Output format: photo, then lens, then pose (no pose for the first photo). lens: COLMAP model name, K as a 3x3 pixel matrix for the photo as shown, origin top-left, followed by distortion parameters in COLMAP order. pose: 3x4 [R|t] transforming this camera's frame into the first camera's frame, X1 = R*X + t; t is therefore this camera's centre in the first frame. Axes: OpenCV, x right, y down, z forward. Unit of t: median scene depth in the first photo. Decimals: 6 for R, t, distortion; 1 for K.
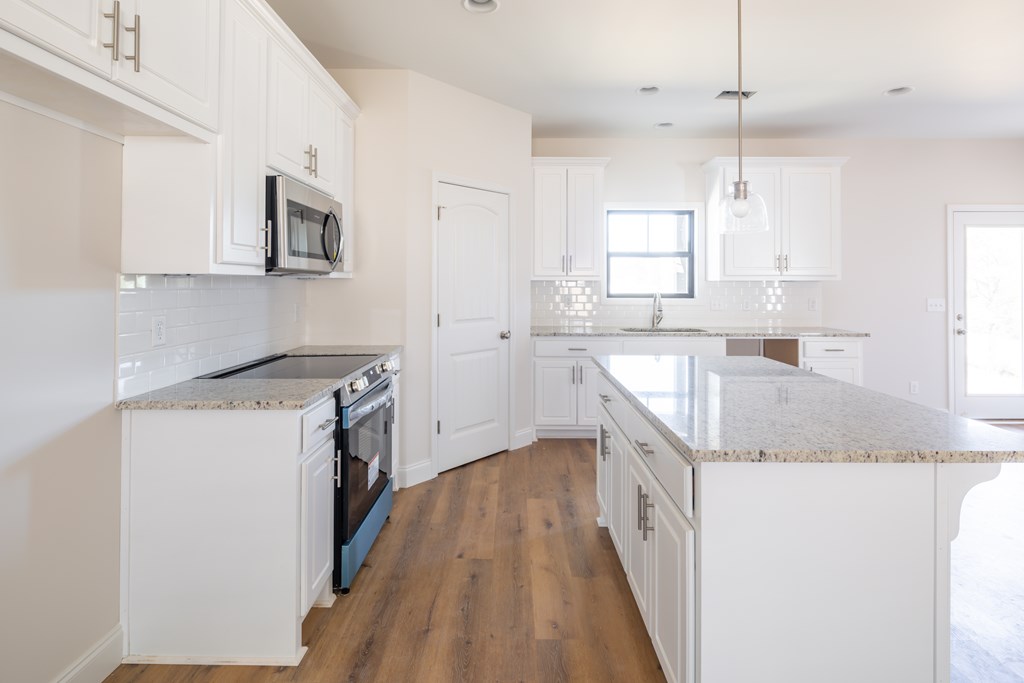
lens RADIAL K [[498.6, 0, 510.2], [0, 498.6, 275.7], [0, 0, 1]] dist [0.000465, -0.000161]
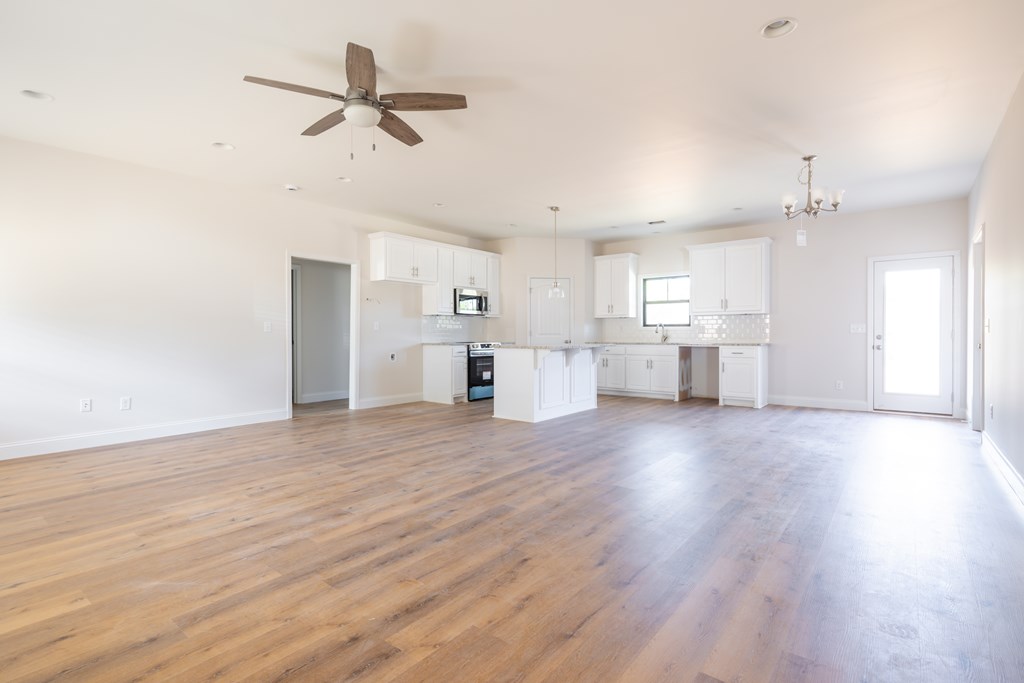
lens RADIAL K [[491.8, 0, 512.0], [0, 491.8, 341.5], [0, 0, 1]] dist [0.001846, -0.000939]
pose [[0.789599, 0.005233, -0.613600, 1.069998], [0.012377, 0.999624, 0.024452, 0.056303], [0.613498, -0.026902, 0.789238, -0.834314]]
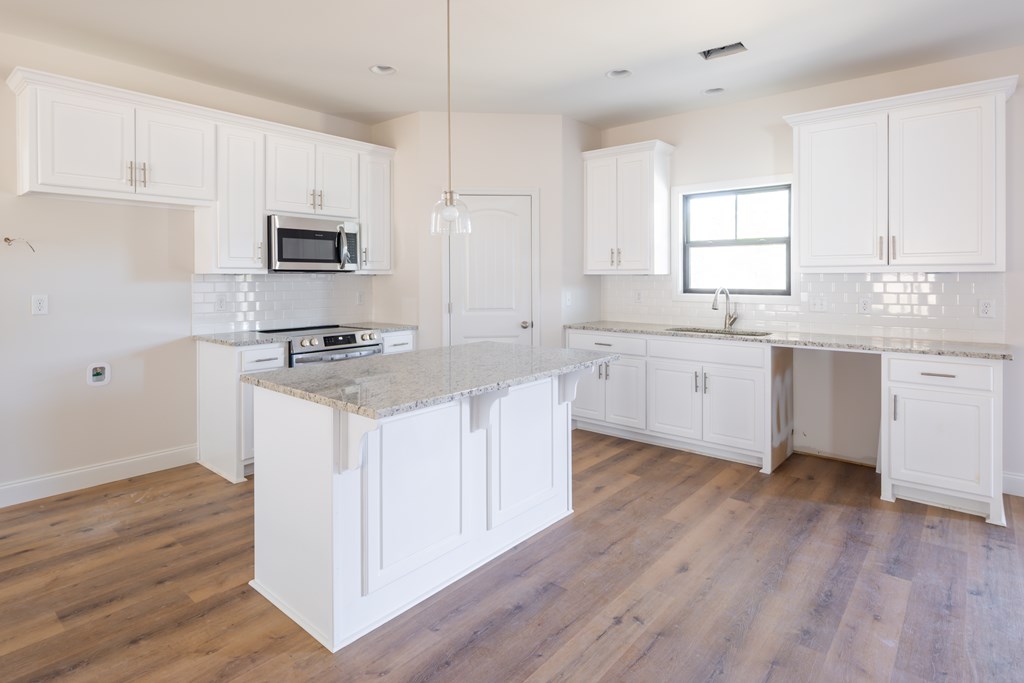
lens RADIAL K [[547.2, 0, 490.4], [0, 547.2, 282.6], [0, 0, 1]] dist [0.003069, 0.000059]
pose [[0.754933, 0.003199, -0.655794, 0.669443], [0.013155, 0.999713, 0.020019, 0.001173], [0.655670, -0.023740, 0.754674, 0.040306]]
